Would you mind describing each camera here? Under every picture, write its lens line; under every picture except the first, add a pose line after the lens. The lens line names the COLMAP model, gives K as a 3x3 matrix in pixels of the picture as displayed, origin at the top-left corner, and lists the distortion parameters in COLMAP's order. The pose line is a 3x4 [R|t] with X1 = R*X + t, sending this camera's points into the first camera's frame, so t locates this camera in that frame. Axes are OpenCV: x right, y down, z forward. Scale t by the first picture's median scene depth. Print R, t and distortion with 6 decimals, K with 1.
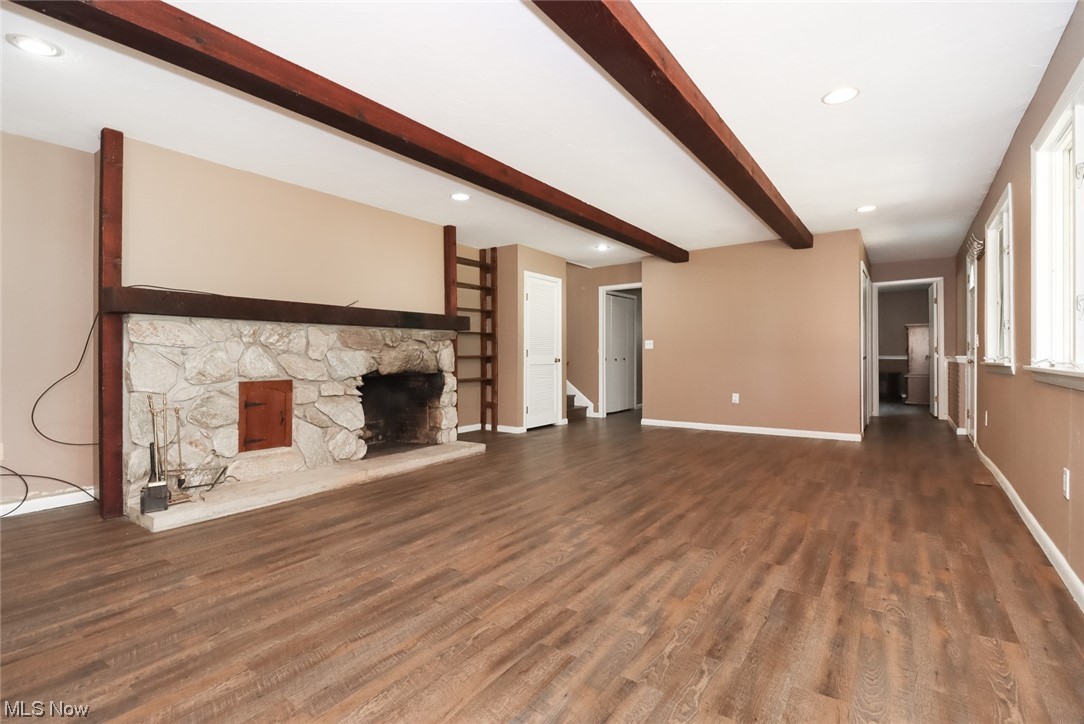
lens RADIAL K [[526.2, 0, 541.8], [0, 526.2, 356.5], [0, 0, 1]] dist [0.010842, 0.000682]
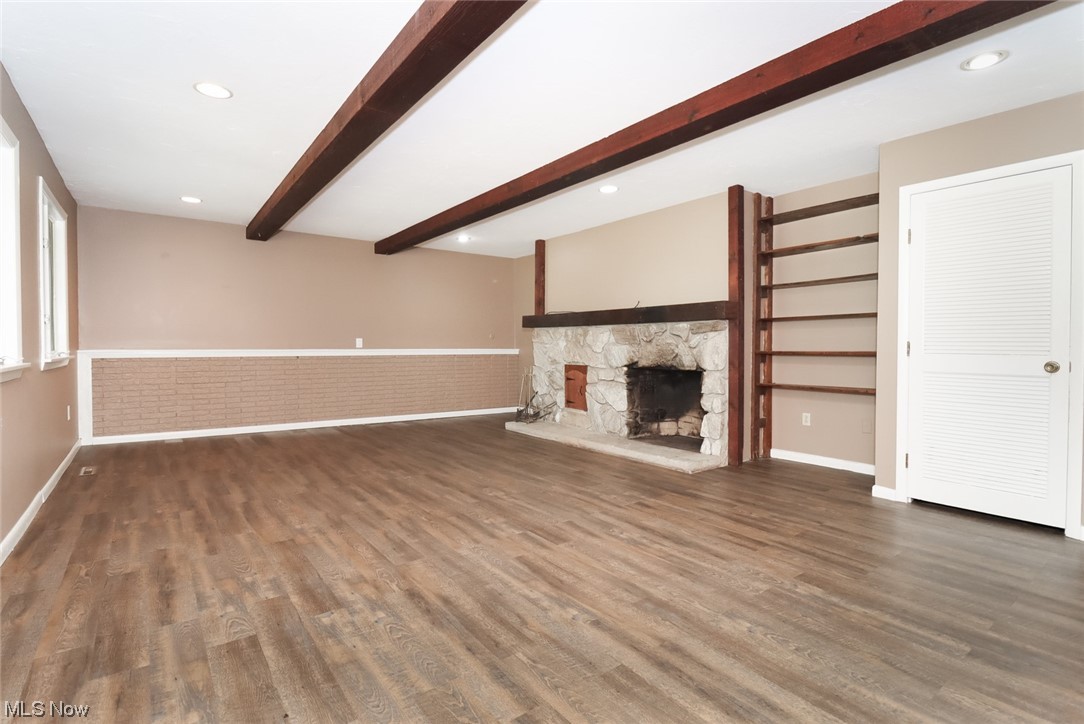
lens RADIAL K [[526.2, 0, 541.8], [0, 526.2, 356.5], [0, 0, 1]] dist [0.010842, 0.000682]
pose [[-0.327113, 0.024832, -0.944659, 0.968019], [-0.003379, 0.999618, 0.027447, -0.020519], [0.944979, 0.012170, -0.326904, 1.414522]]
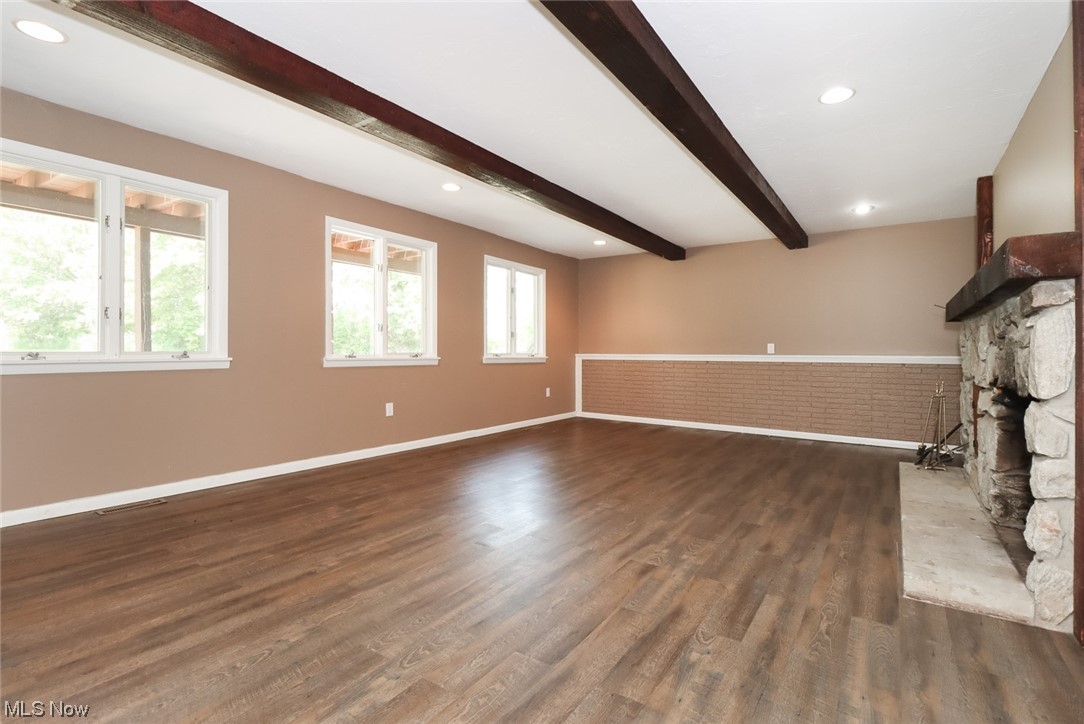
lens RADIAL K [[518.6, 0, 539.7], [0, 518.6, 340.6], [0, 0, 1]] dist [0.012711, -0.001277]
pose [[-0.999995, -0.002106, -0.002327, 0.228666], [-0.002056, 0.999770, -0.021342, -0.003837], [0.002372, -0.021337, -0.999770, 1.895166]]
